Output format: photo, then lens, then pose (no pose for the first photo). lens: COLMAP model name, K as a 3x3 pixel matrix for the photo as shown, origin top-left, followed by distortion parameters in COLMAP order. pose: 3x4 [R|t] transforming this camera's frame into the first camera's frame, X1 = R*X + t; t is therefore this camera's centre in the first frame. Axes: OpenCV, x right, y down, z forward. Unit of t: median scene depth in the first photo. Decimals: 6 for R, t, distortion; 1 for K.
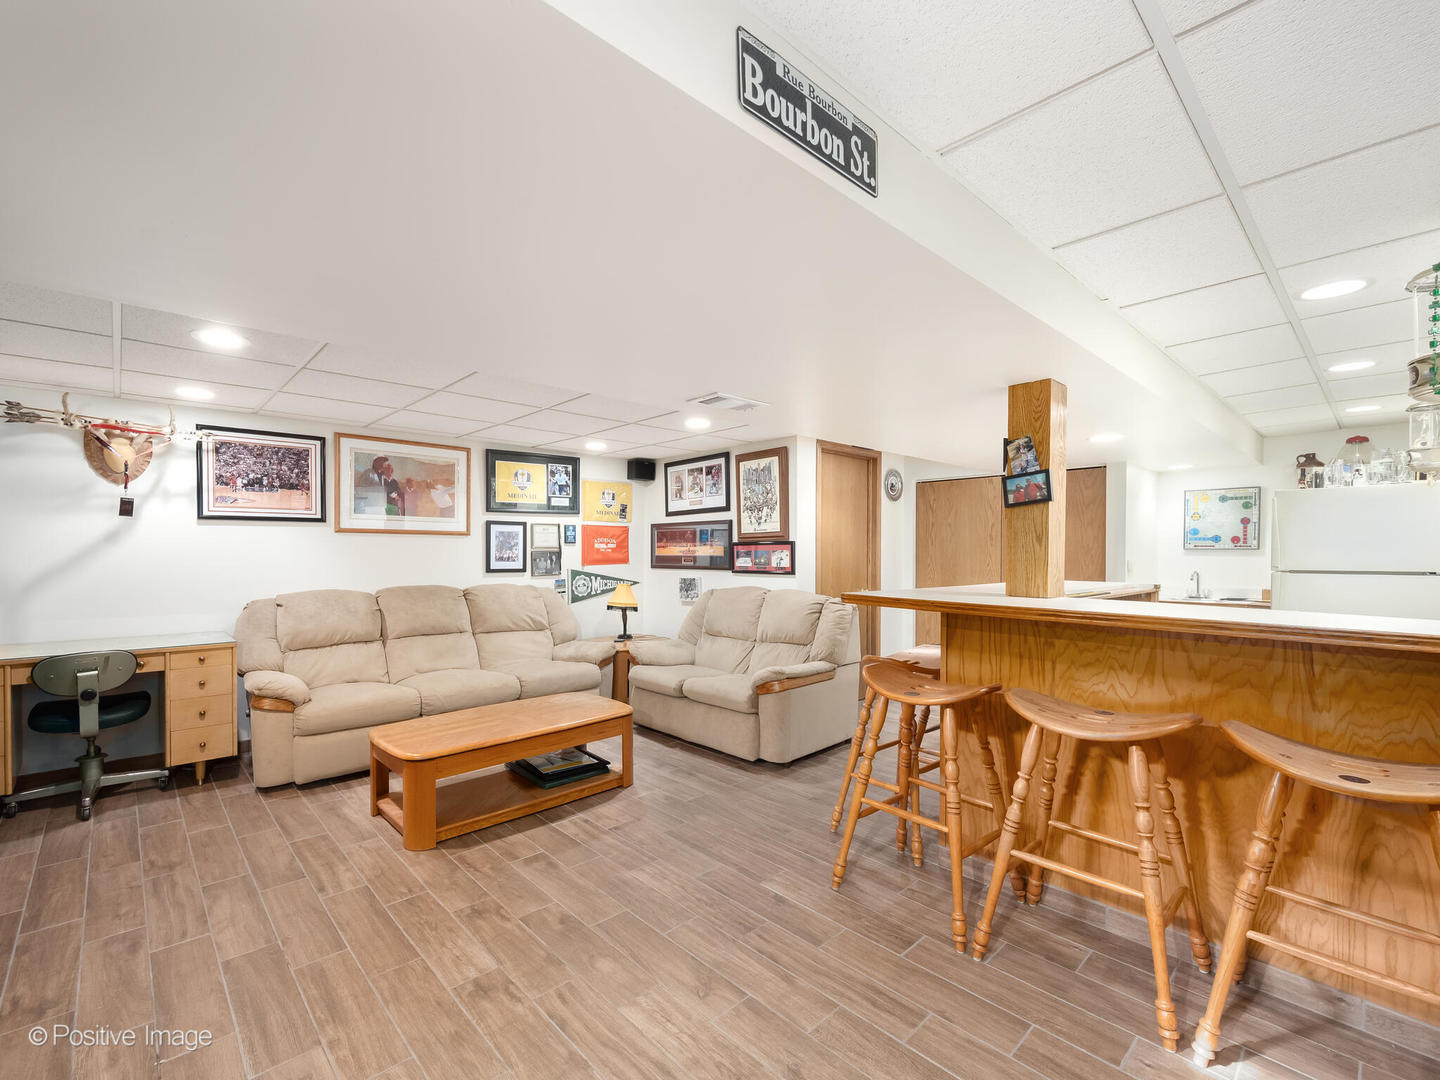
lens RADIAL K [[637.7, 0, 722.3], [0, 637.7, 552.7], [0, 0, 1]] dist [-0.001788, 0.000208]
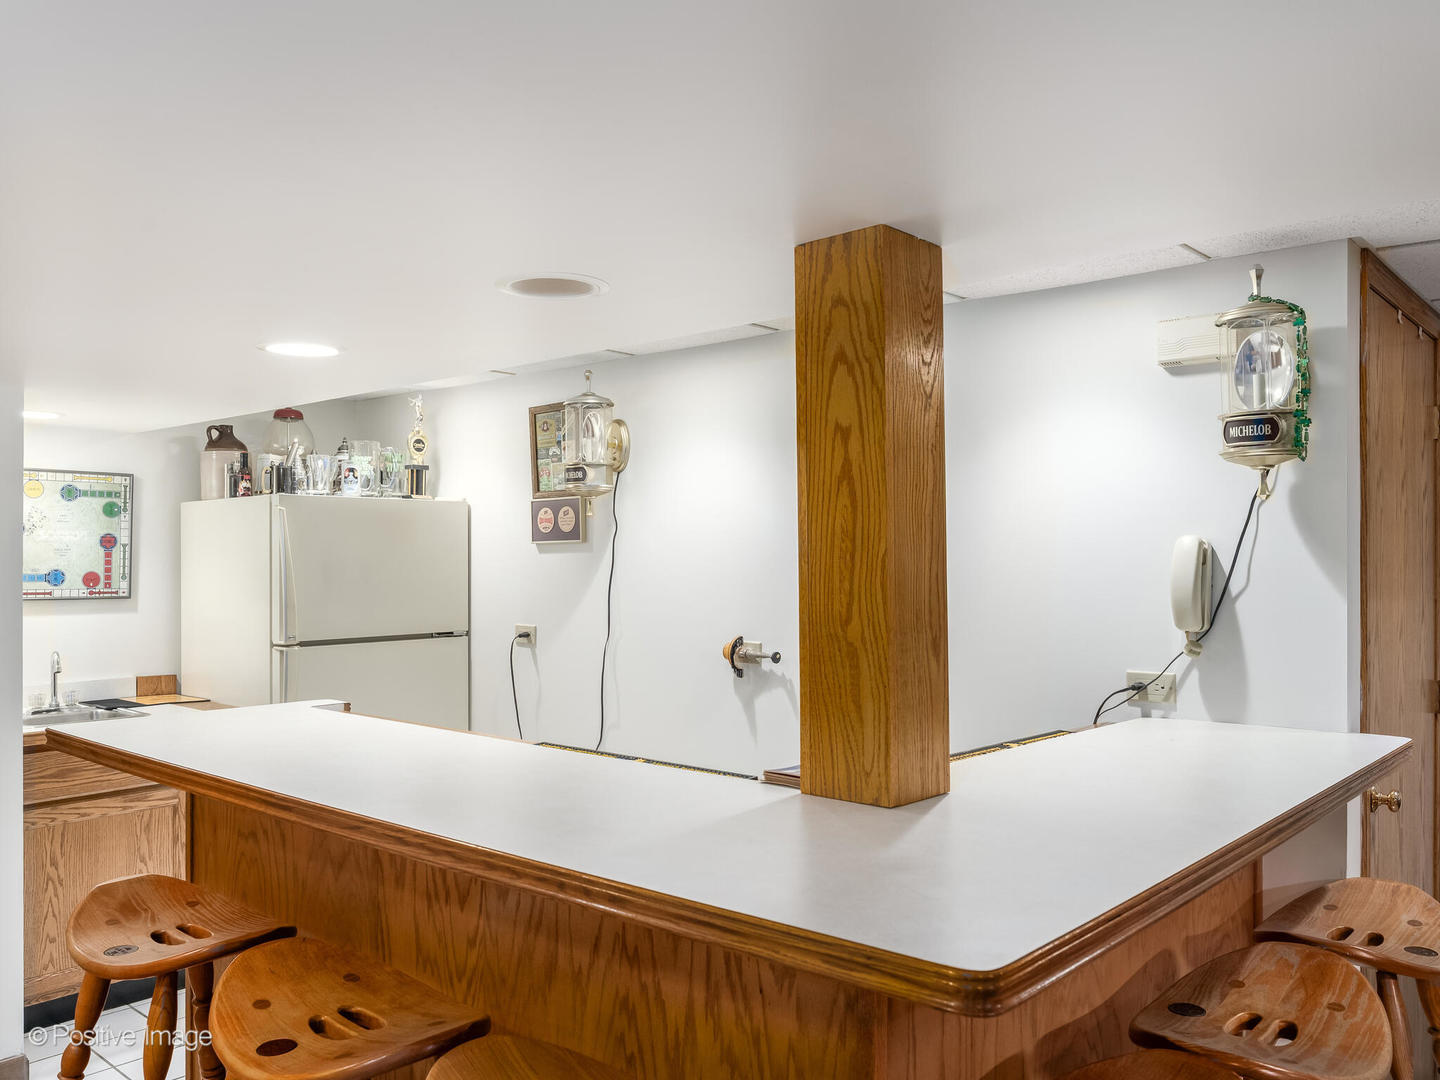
lens RADIAL K [[1149.9, 0, 720.1], [0, 1149.9, 543.4], [0, 0, 1]] dist [0.004054, 0.000710]
pose [[-0.076200, 0.011051, 0.997031, -0.101846], [-0.000465, 0.999938, -0.011119, -0.038862], [-0.997092, -0.001311, -0.076191, 0.601782]]
